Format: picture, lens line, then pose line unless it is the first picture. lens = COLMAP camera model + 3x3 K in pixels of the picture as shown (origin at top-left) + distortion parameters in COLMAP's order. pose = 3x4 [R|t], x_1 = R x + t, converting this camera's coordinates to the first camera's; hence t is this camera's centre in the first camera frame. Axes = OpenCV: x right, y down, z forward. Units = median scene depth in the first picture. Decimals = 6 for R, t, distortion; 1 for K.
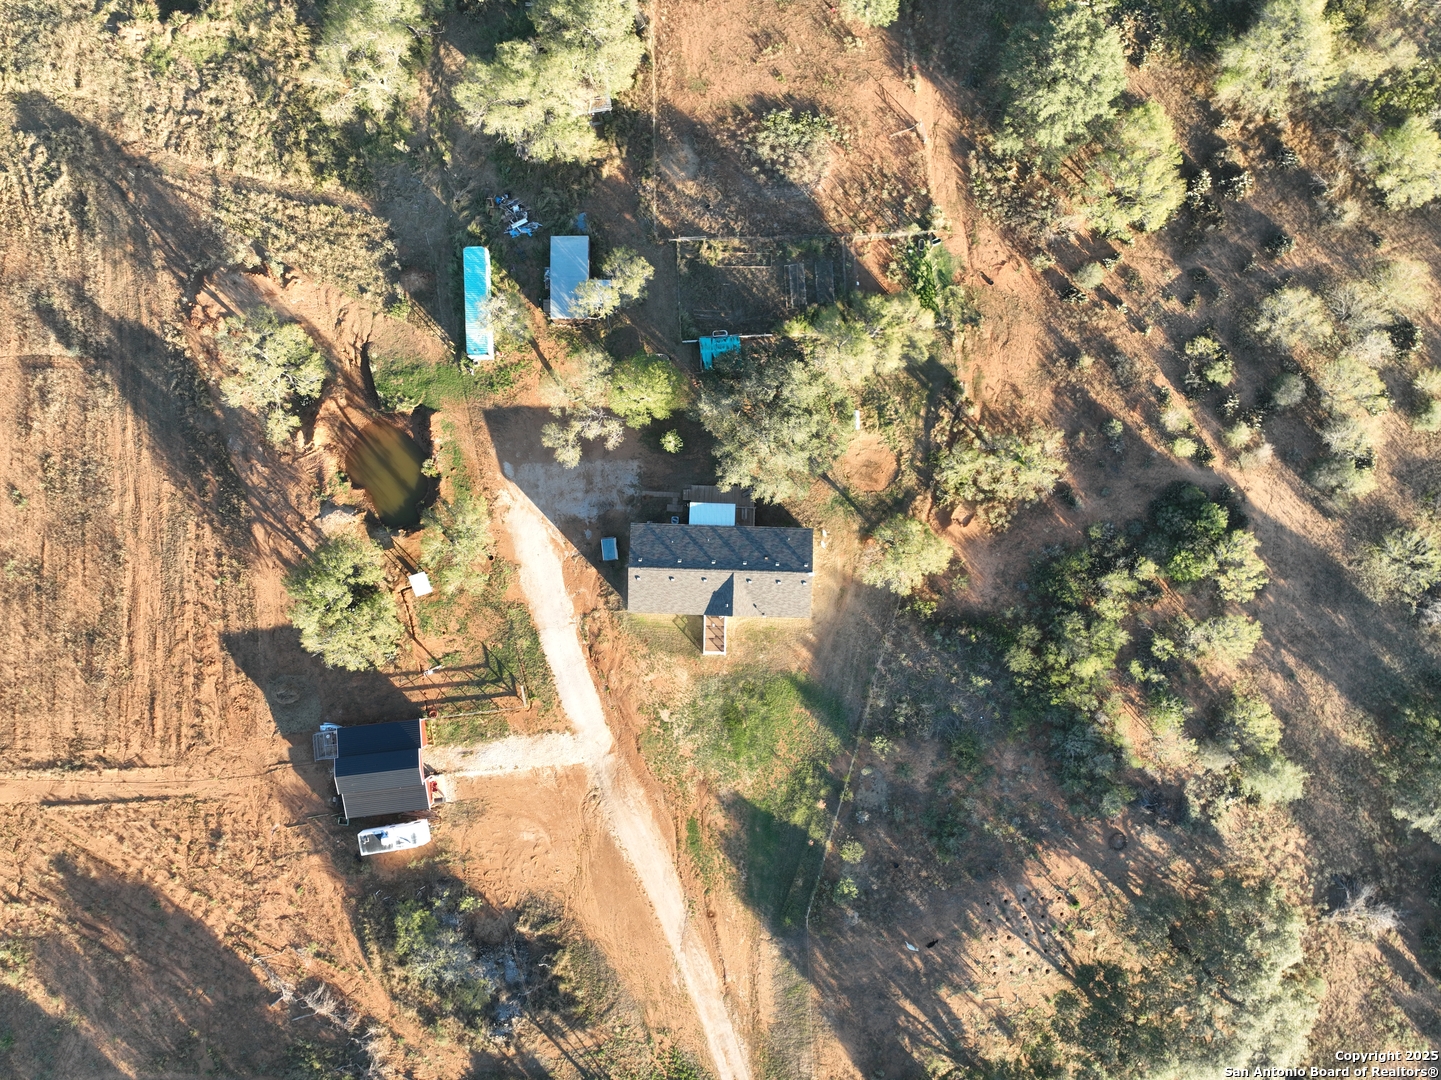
lens RADIAL K [[998.5, 0, 720.7], [0, 998.5, 540.7], [0, 0, 1]] dist [-0.006125, 0.007994]
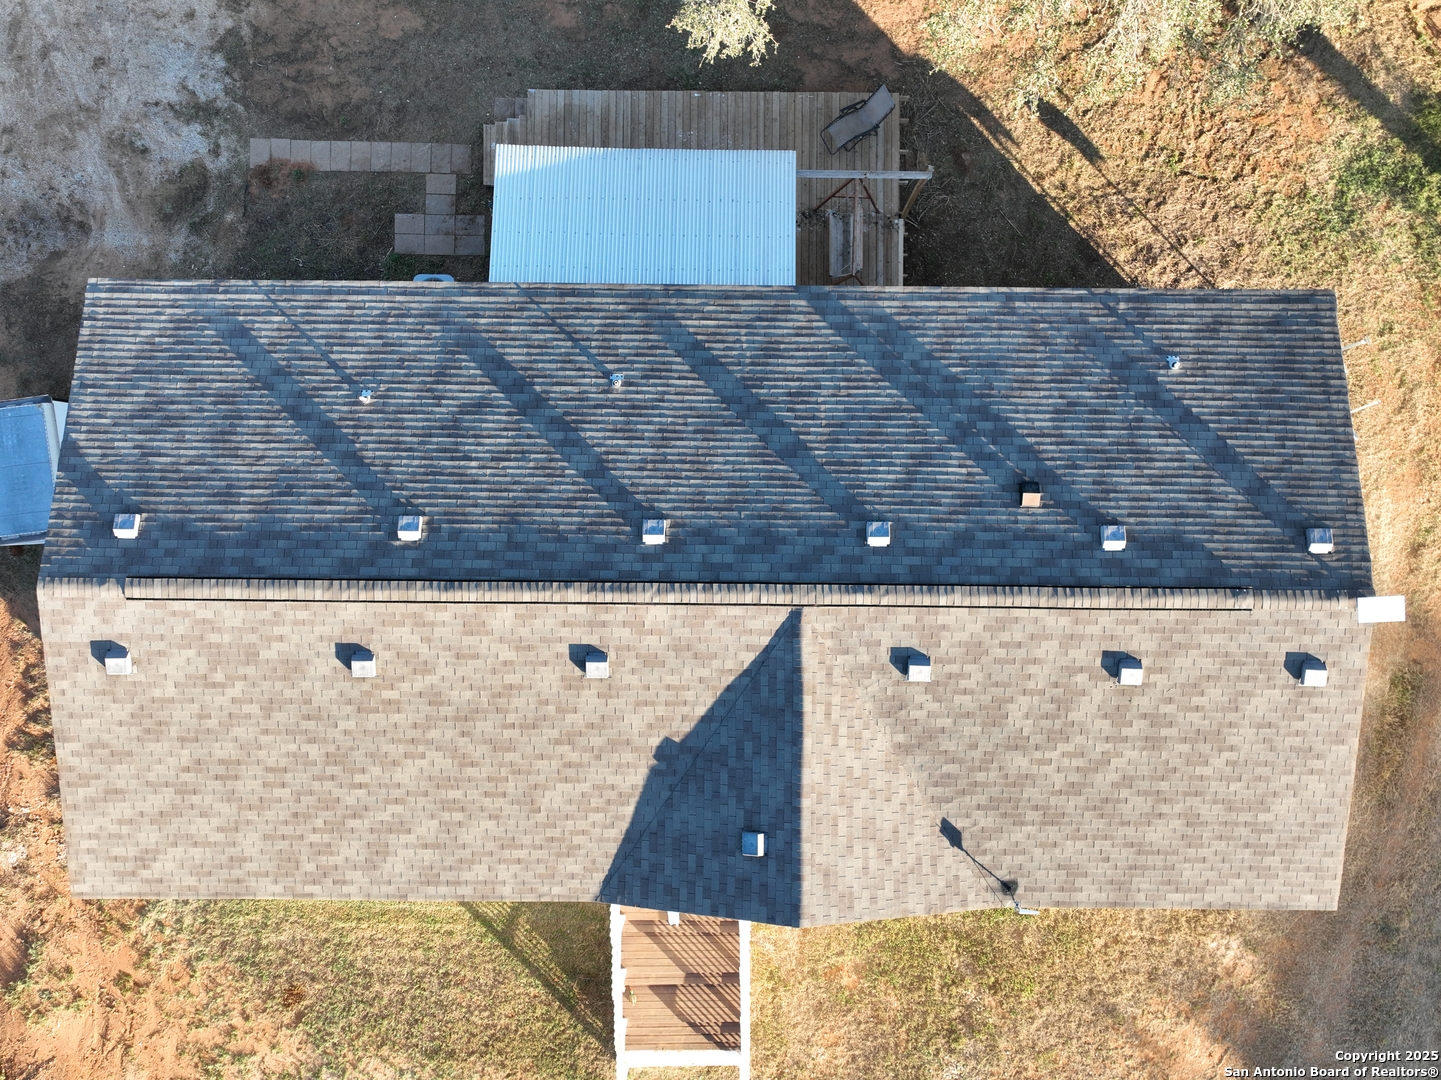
lens RADIAL K [[998.5, 0, 720.4], [0, 998.5, 540.3], [0, 0, 1]] dist [-0.006125, 0.007994]
pose [[0.999806, -0.019442, -0.003093, 0.002370], [0.019443, 0.999811, 0.000180, 0.022309], [0.003089, -0.000240, 0.999995, 0.859604]]
